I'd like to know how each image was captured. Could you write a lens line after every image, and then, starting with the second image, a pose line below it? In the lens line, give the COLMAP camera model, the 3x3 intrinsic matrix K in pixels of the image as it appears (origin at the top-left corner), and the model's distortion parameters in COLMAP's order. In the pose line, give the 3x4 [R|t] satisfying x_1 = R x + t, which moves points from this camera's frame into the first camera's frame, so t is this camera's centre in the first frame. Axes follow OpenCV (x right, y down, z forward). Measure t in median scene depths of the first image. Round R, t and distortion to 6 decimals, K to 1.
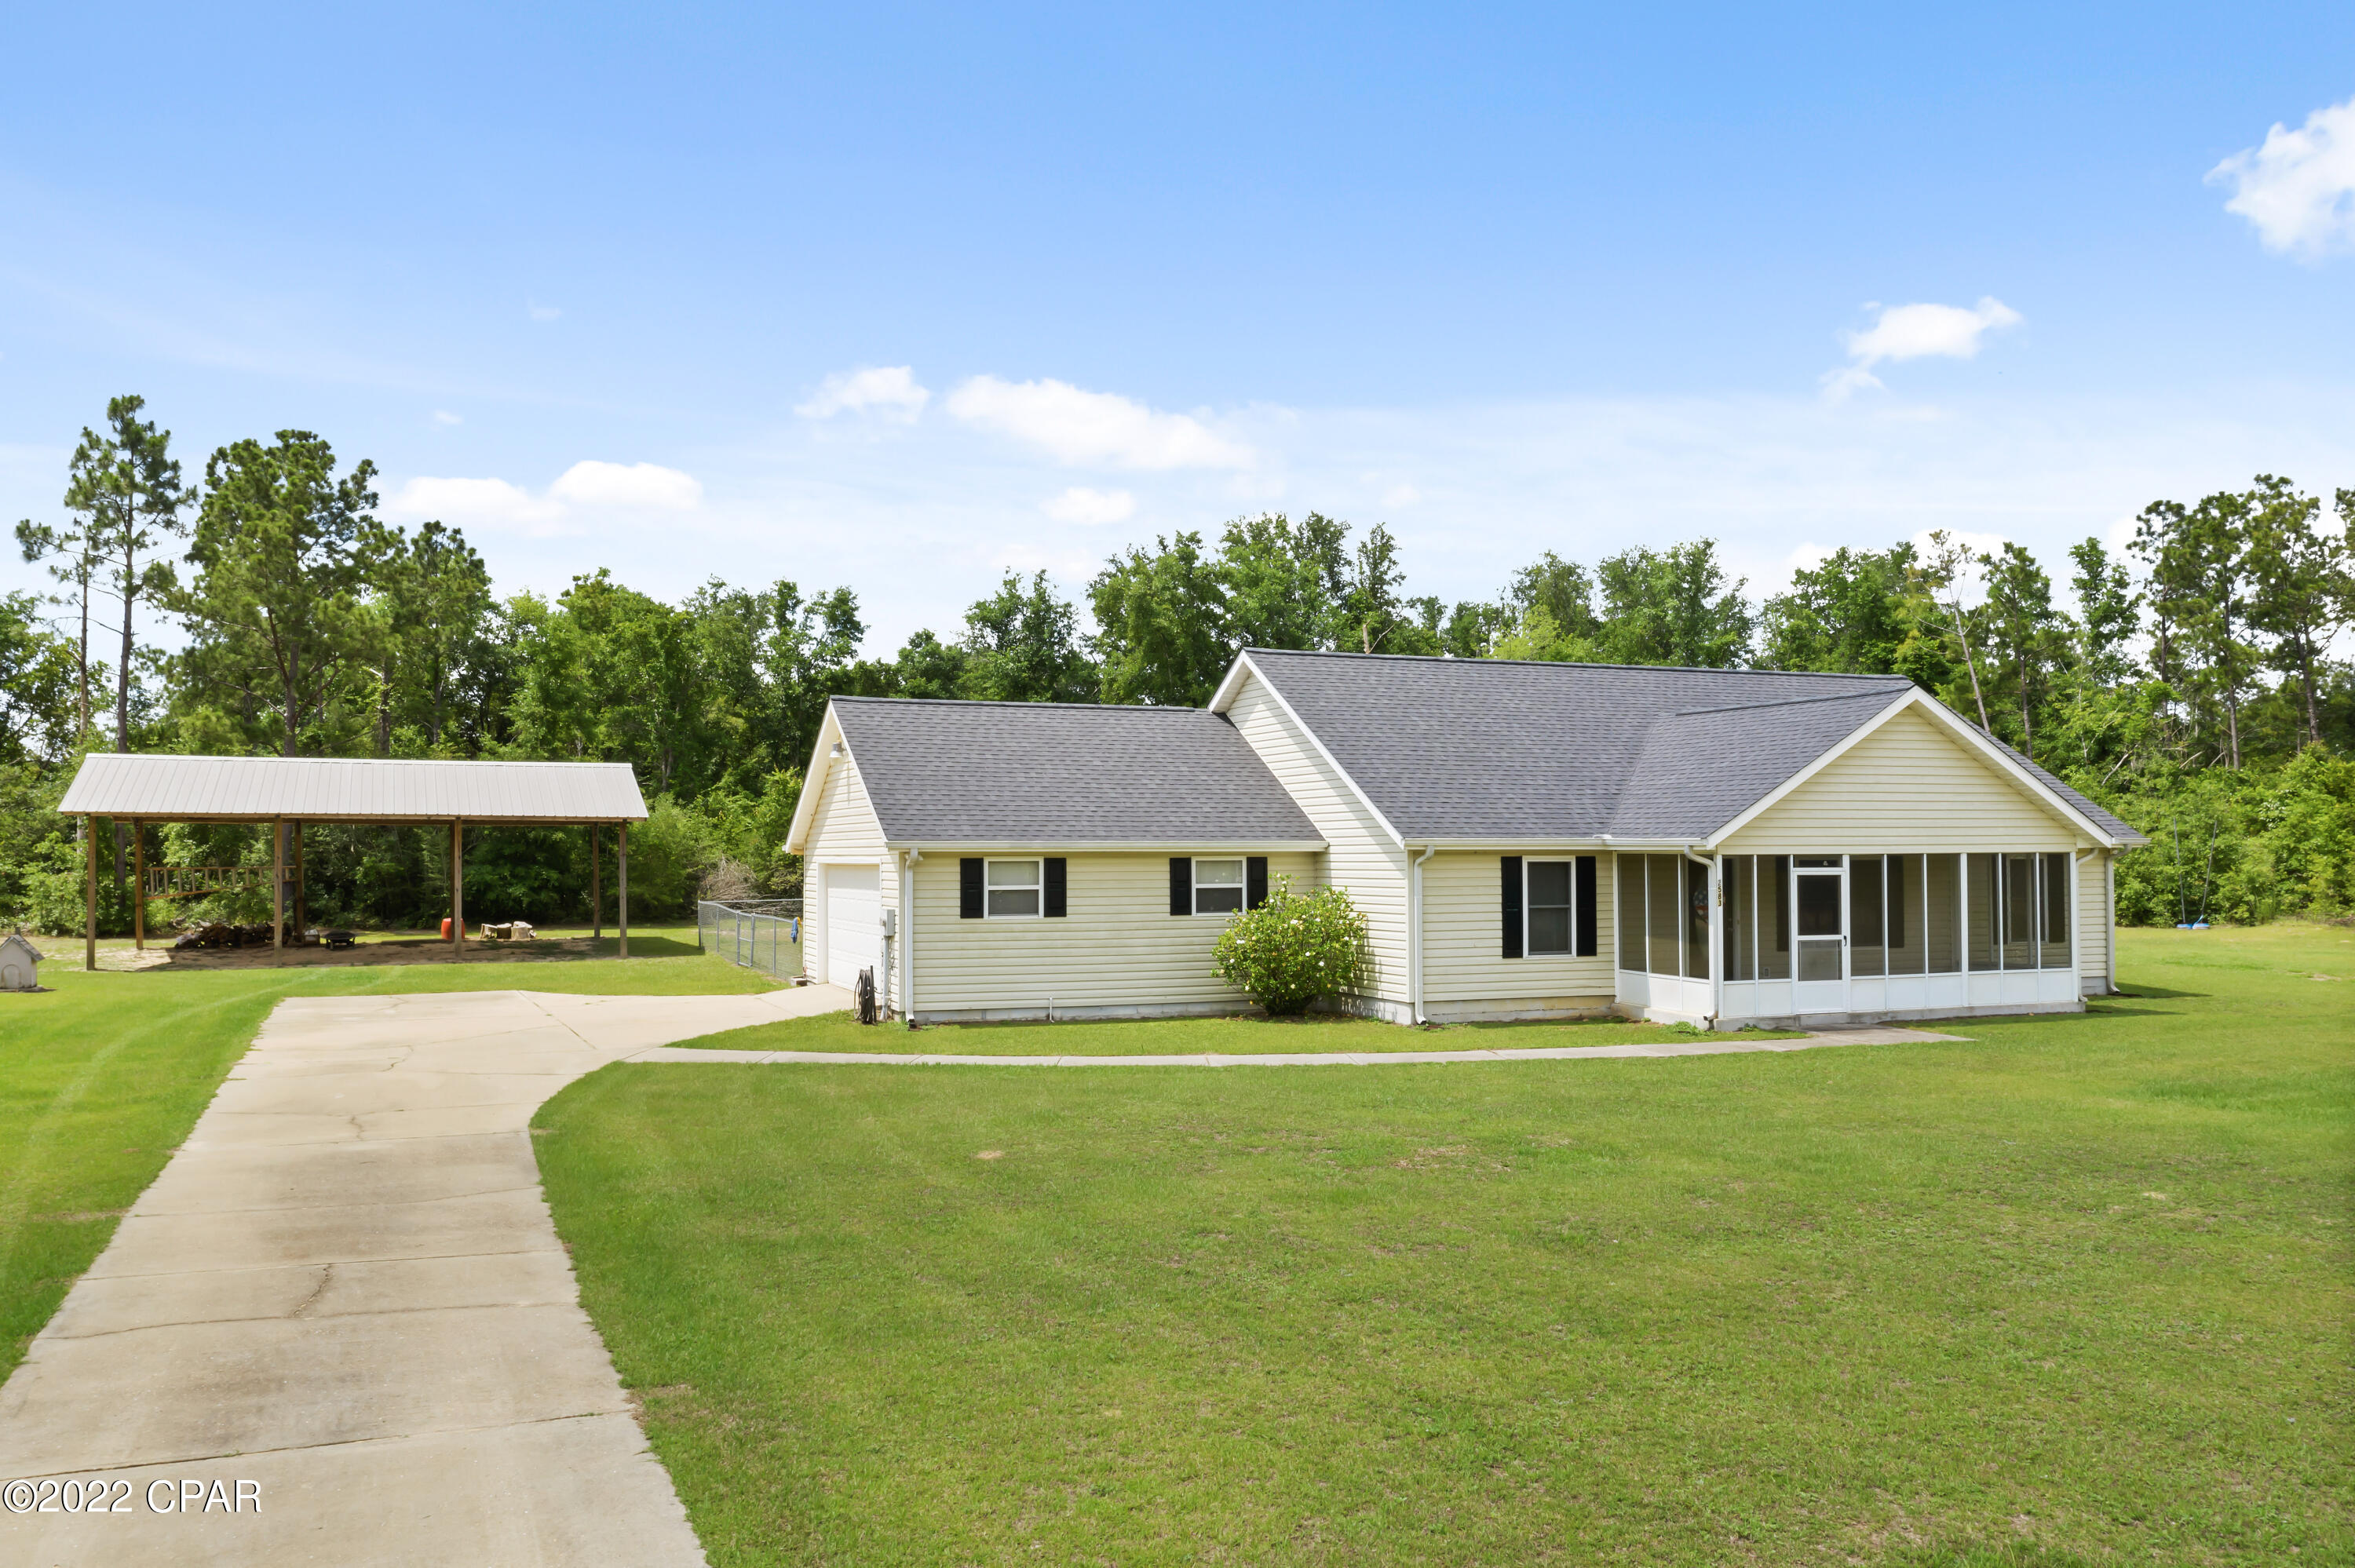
lens RADIAL K [[1855.1, 0, 1177.5], [0, 1855.1, 784.0], [0, 0, 1]] dist [-0.024868, 0.001783]
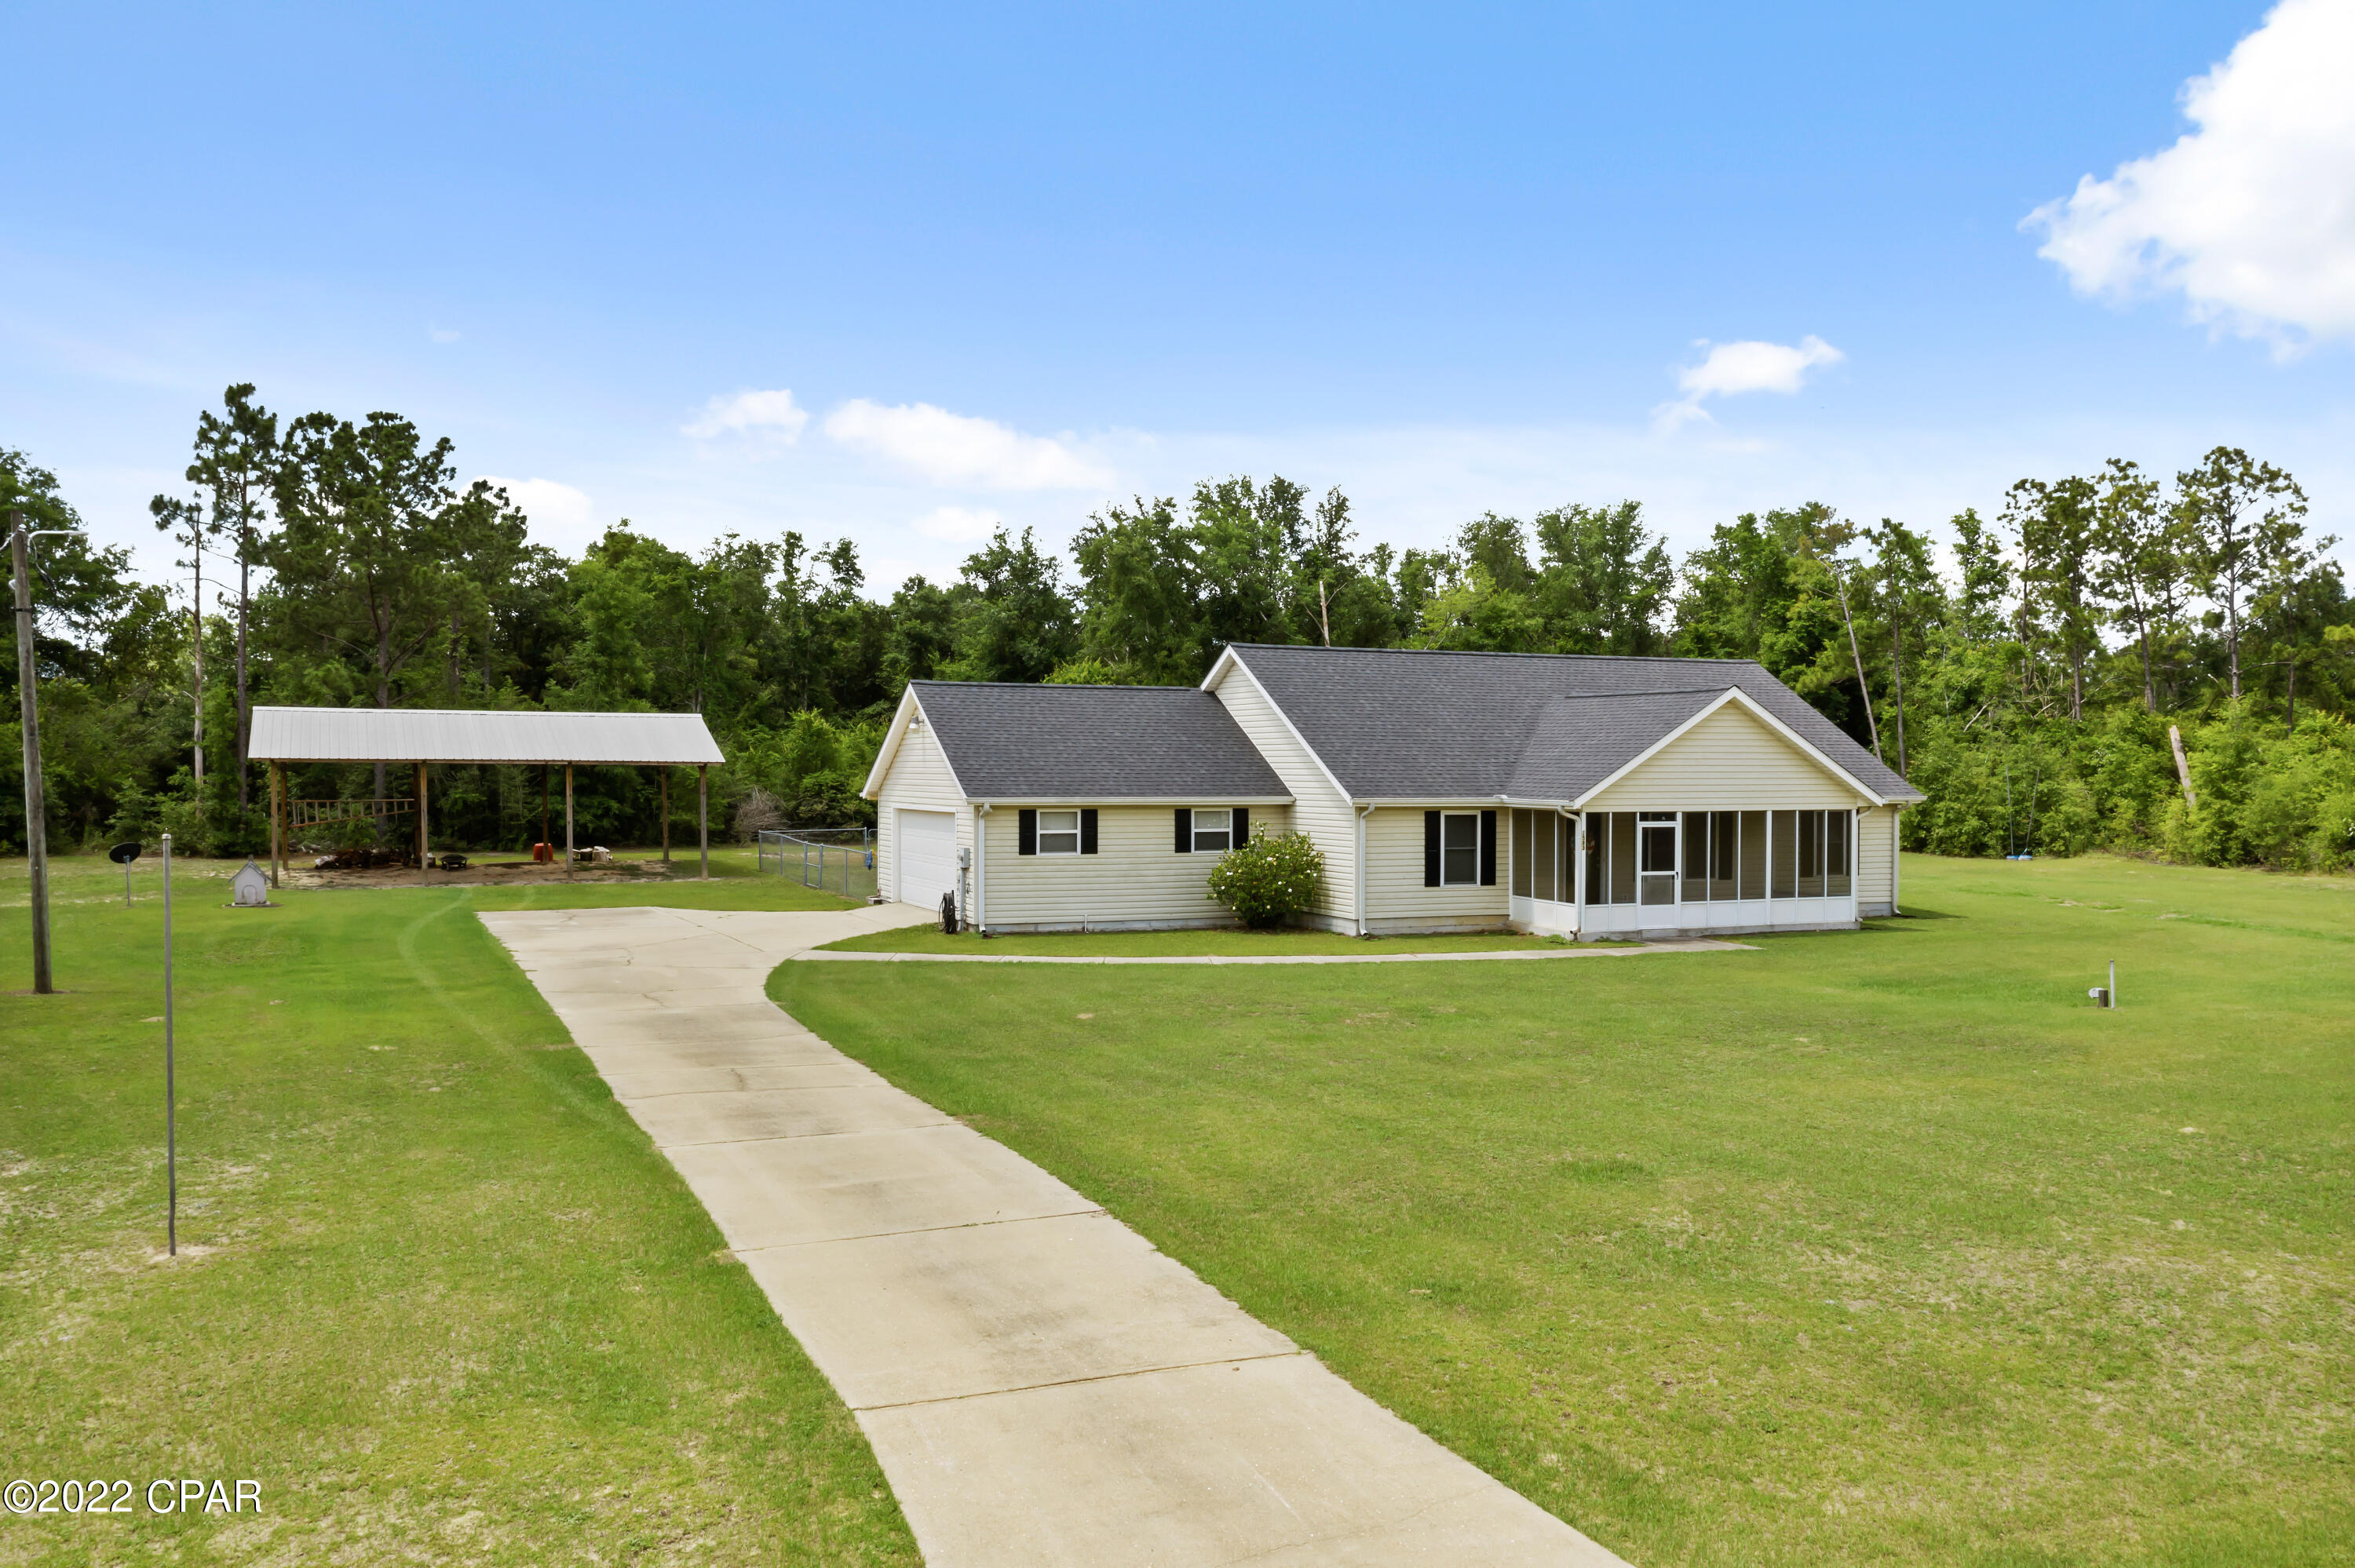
lens RADIAL K [[1873.8, 0, 1177.5], [0, 1873.8, 784.0], [0, 0, 1]] dist [-0.031989, -0.000918]
pose [[0.999623, 0.006260, 0.026747, -0.021012], [-0.007505, 0.998881, 0.046690, -0.022114], [-0.026424, -0.046874, 0.998551, -0.180522]]
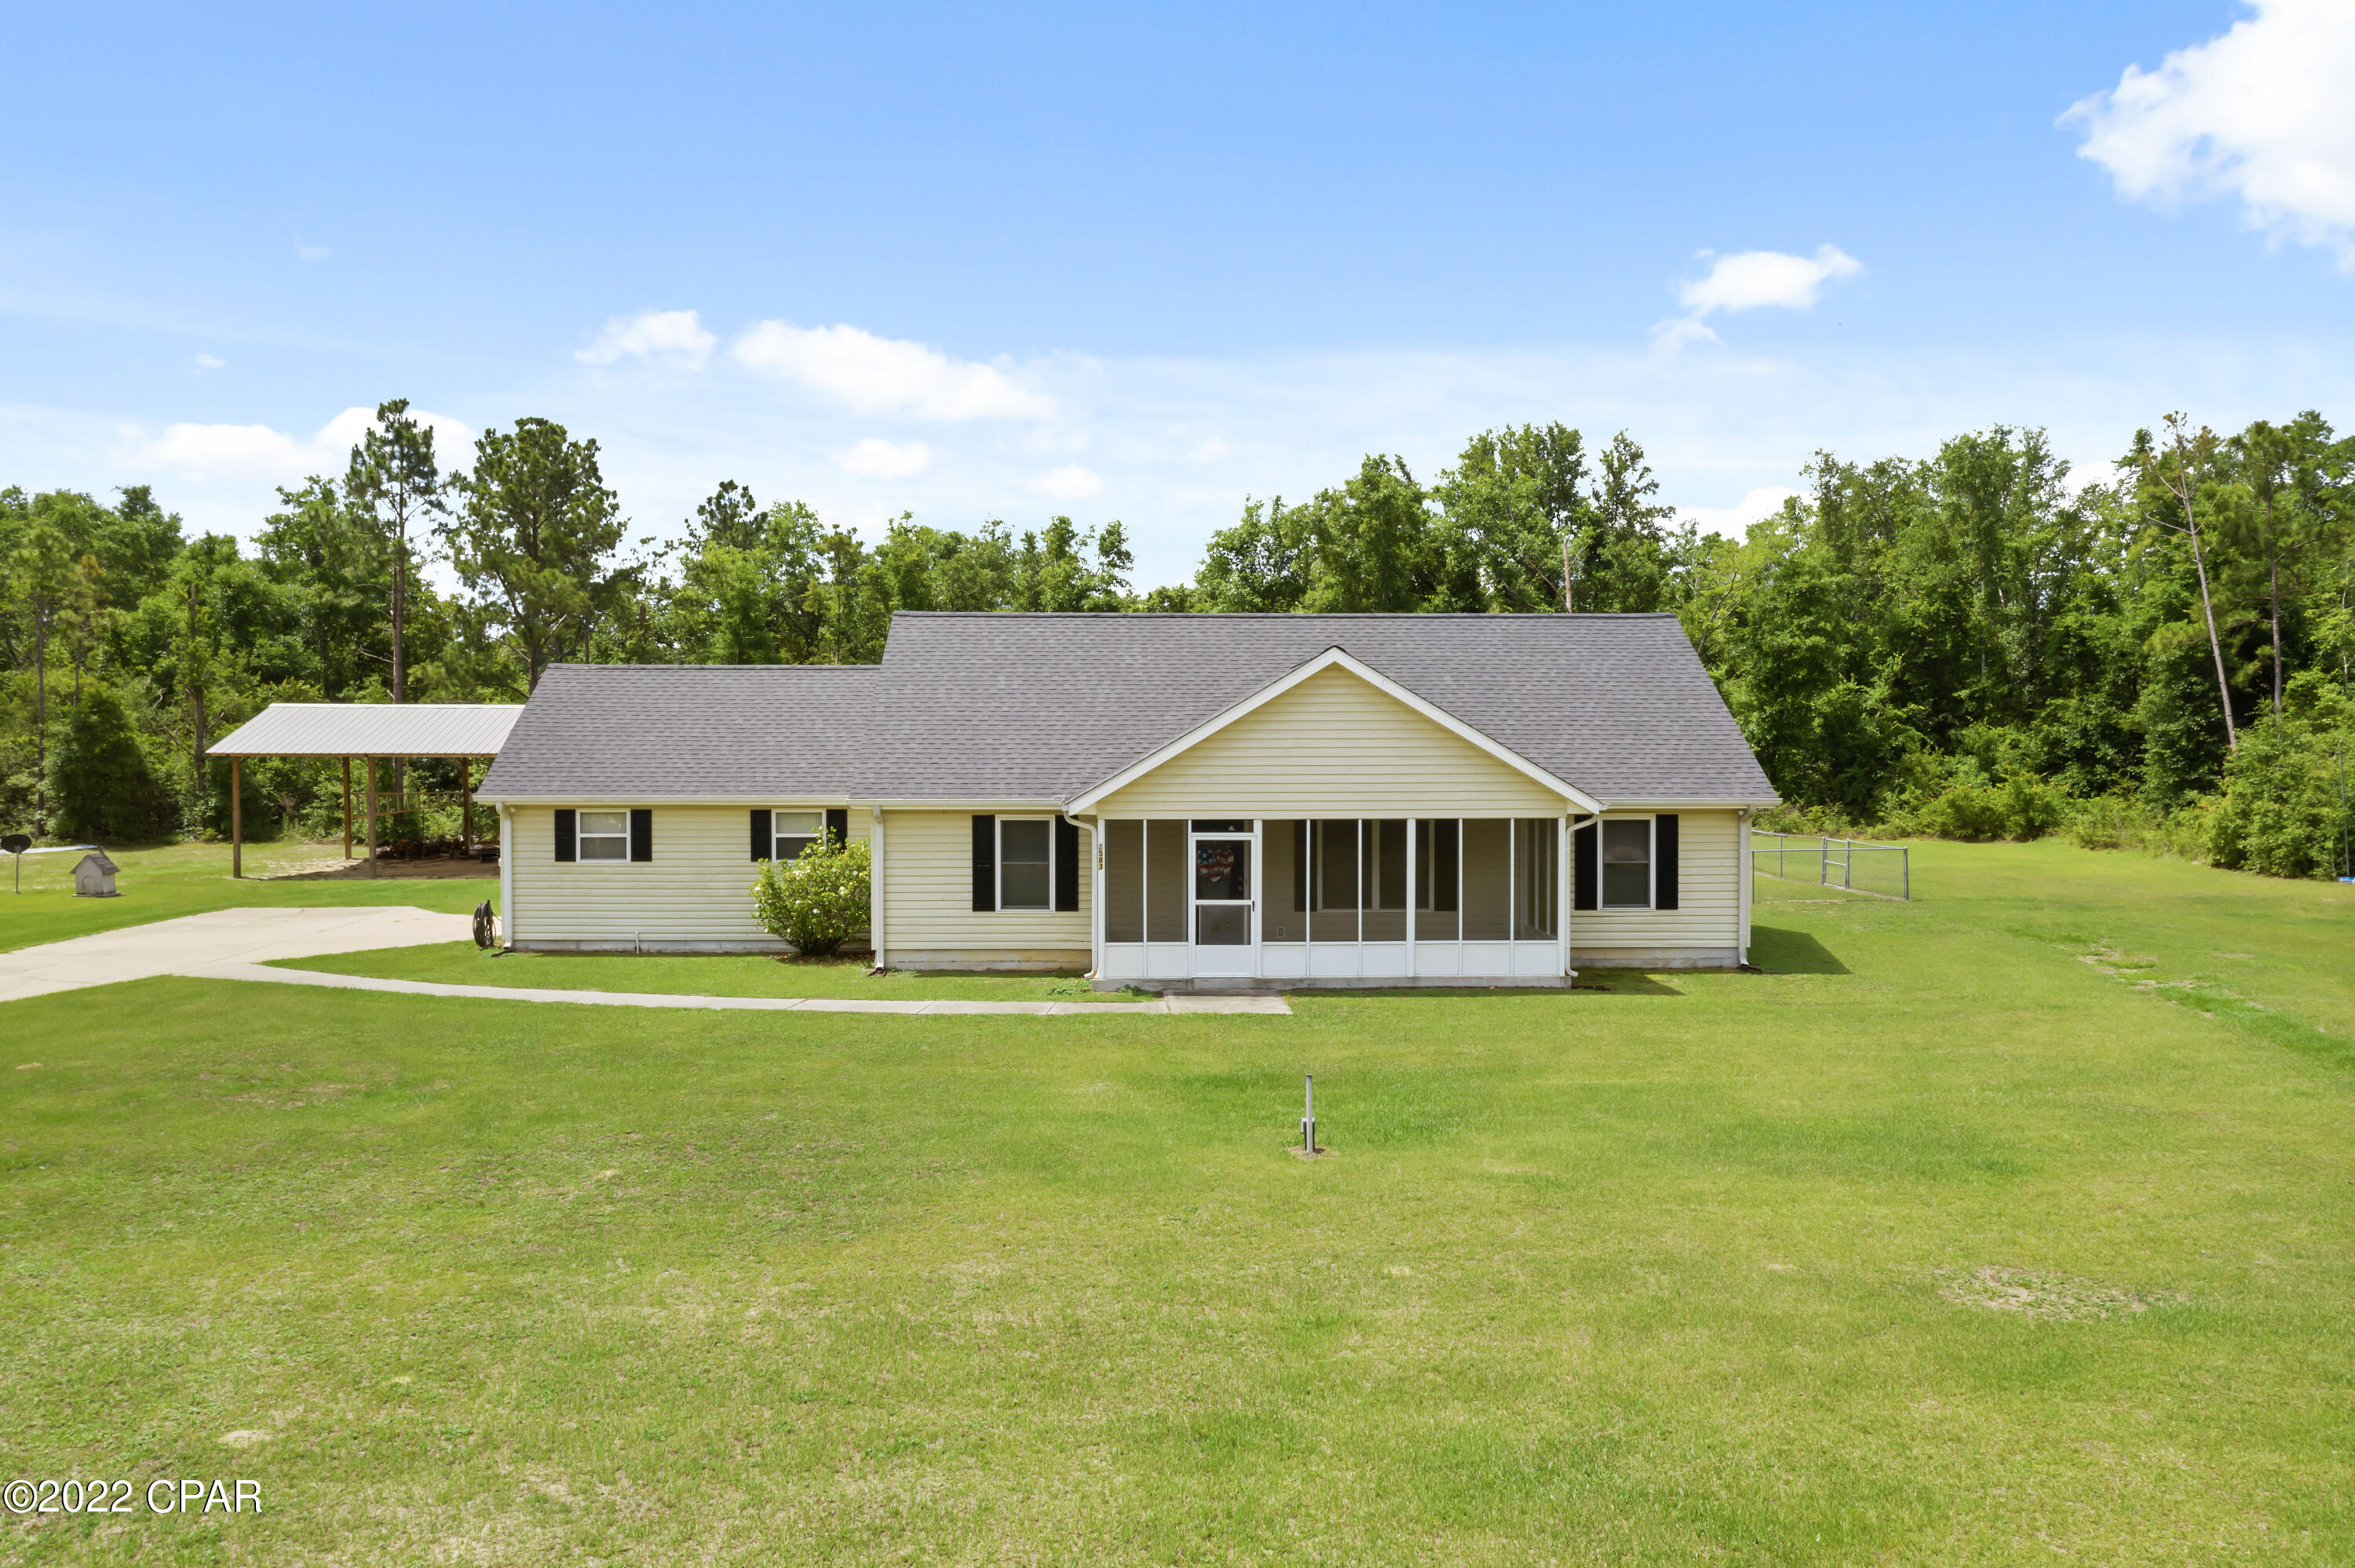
lens RADIAL K [[1855.1, 0, 1177.5], [0, 1855.1, 784.0], [0, 0, 1]] dist [-0.024868, 0.001783]
pose [[0.938837, 0.008150, -0.344267, 0.342327], [0.010539, 0.998572, 0.052380, -0.017364], [0.344202, -0.052805, 0.937410, 0.026402]]
